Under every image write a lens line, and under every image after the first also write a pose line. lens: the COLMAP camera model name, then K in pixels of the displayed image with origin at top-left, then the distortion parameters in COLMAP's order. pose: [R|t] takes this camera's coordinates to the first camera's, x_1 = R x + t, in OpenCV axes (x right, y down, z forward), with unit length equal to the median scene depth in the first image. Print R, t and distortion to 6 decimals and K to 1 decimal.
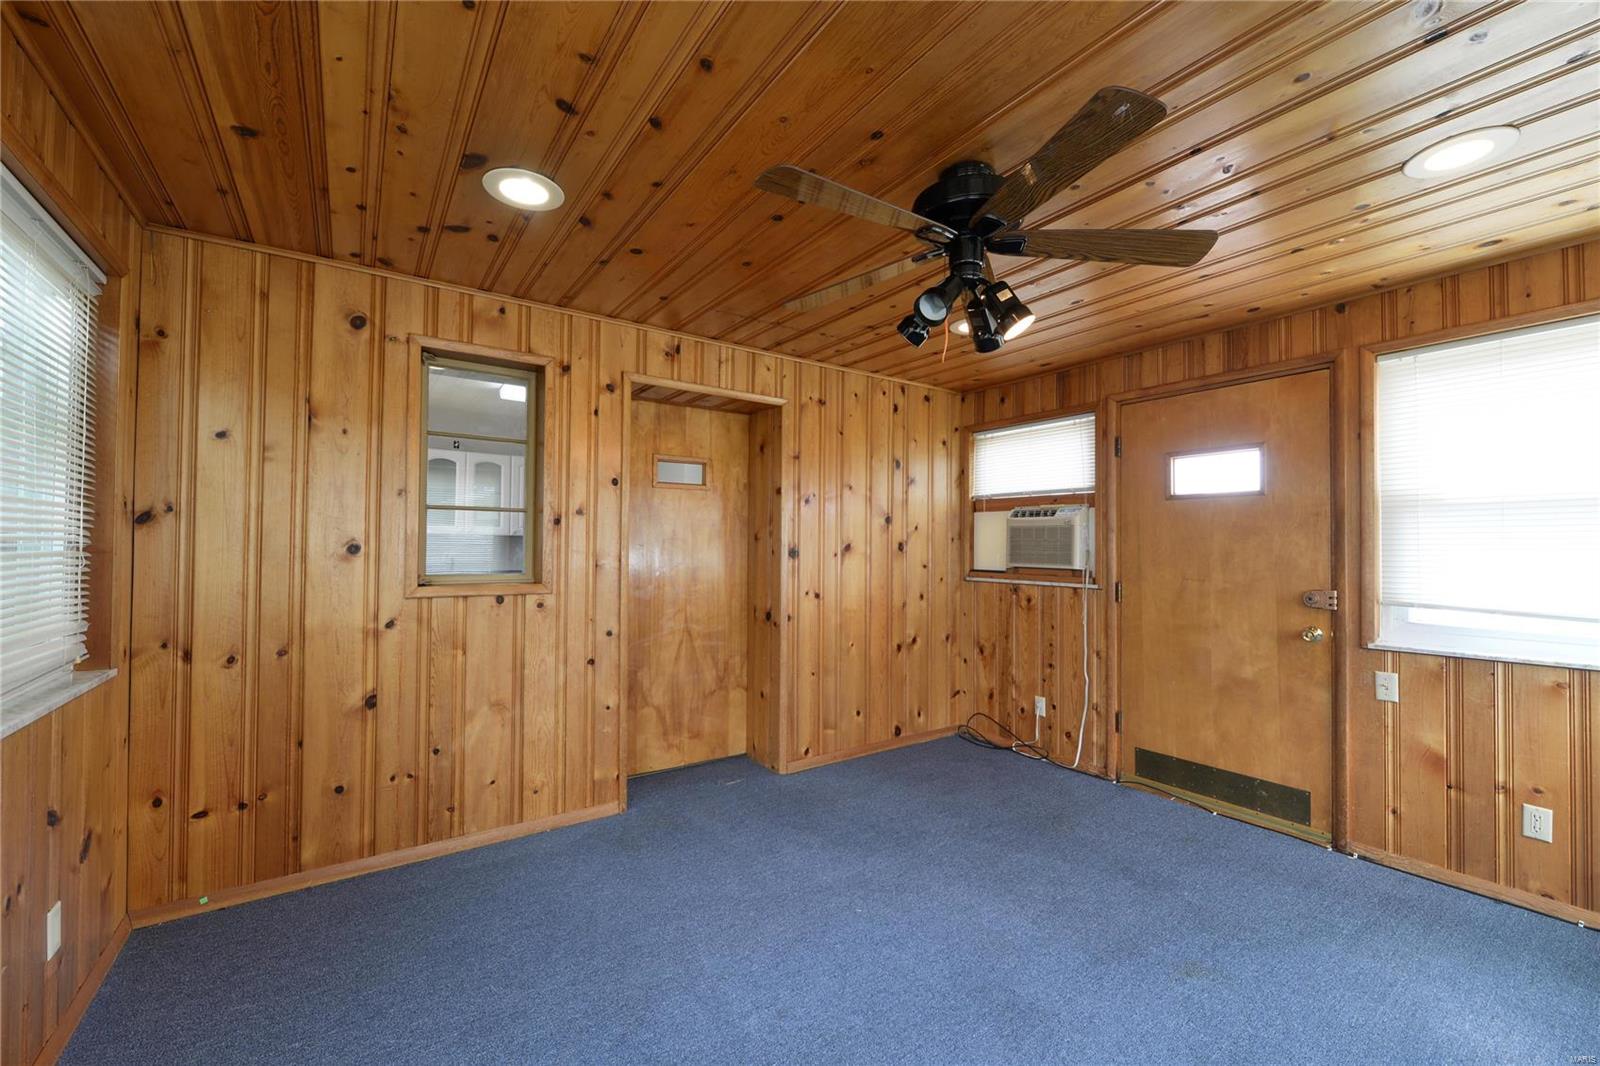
lens RADIAL K [[637.1, 0, 800.0], [0, 637.1, 533.0], [0, 0, 1]] dist [-0.002705, -0.000311]
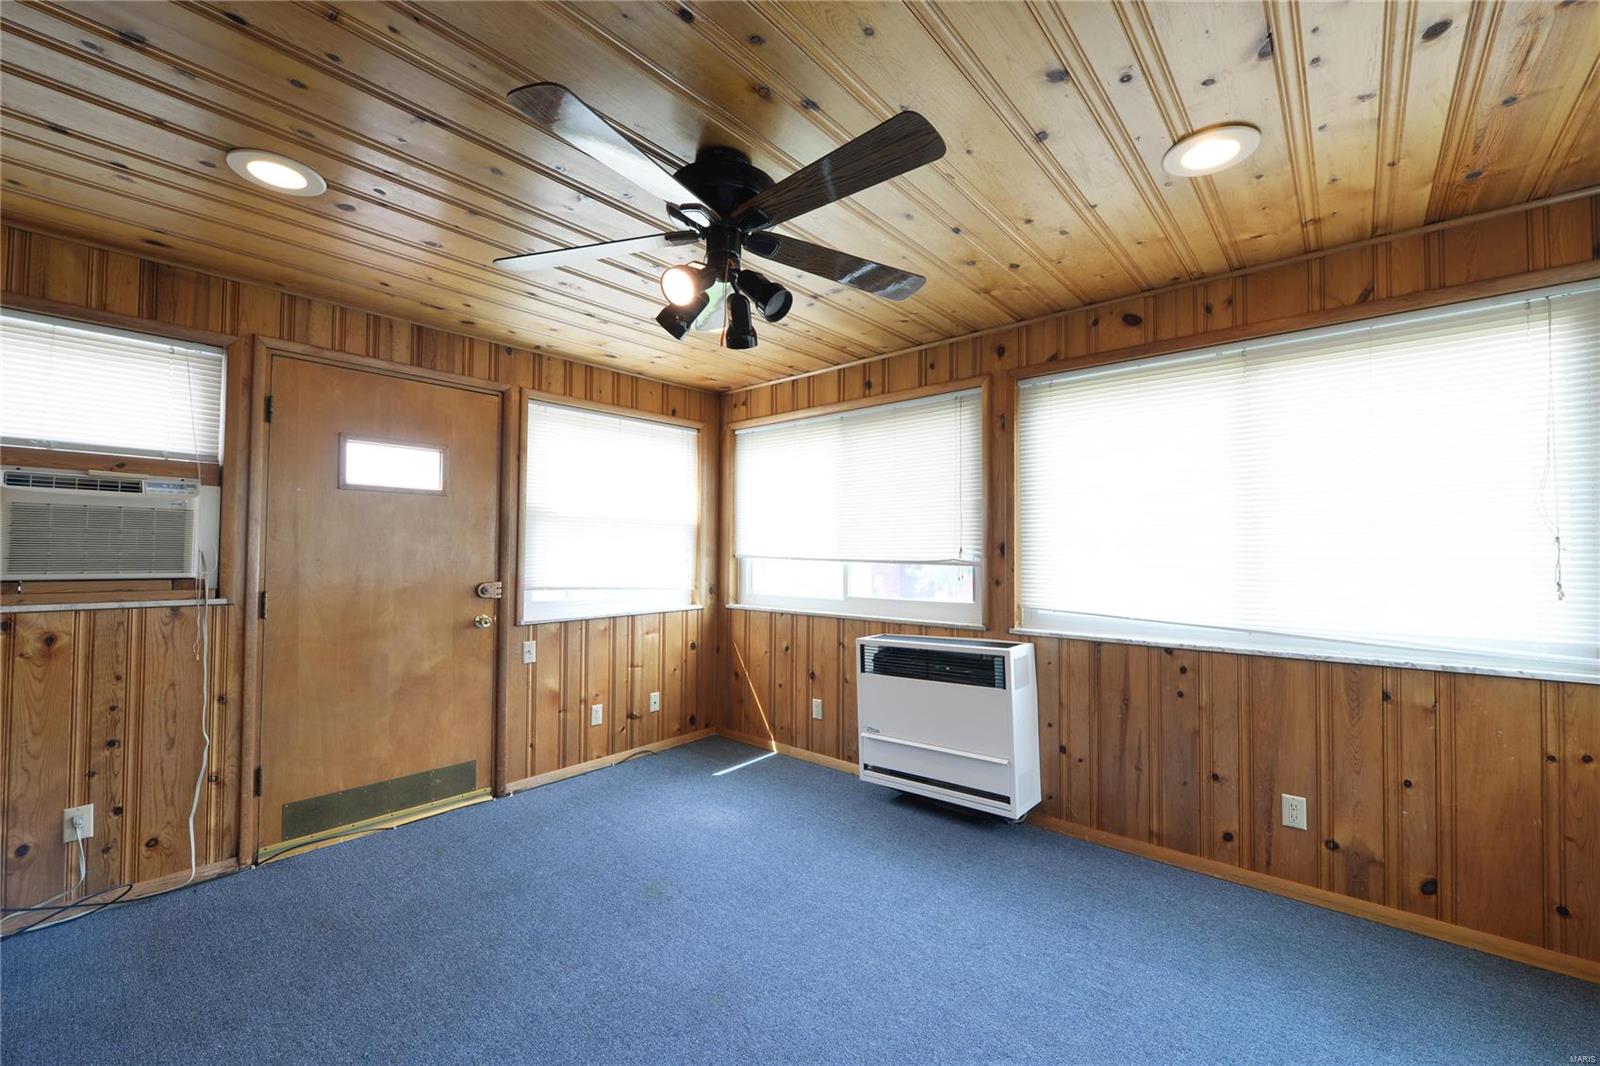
lens RADIAL K [[637.1, 0, 800.0], [0, 637.1, 533.0], [0, 0, 1]] dist [-0.002705, -0.000311]
pose [[-0.233576, 0.019911, 0.972135, -0.413066], [-0.029114, 0.999199, -0.027460, 0.012648], [-0.971903, -0.034716, -0.232809, 0.646958]]
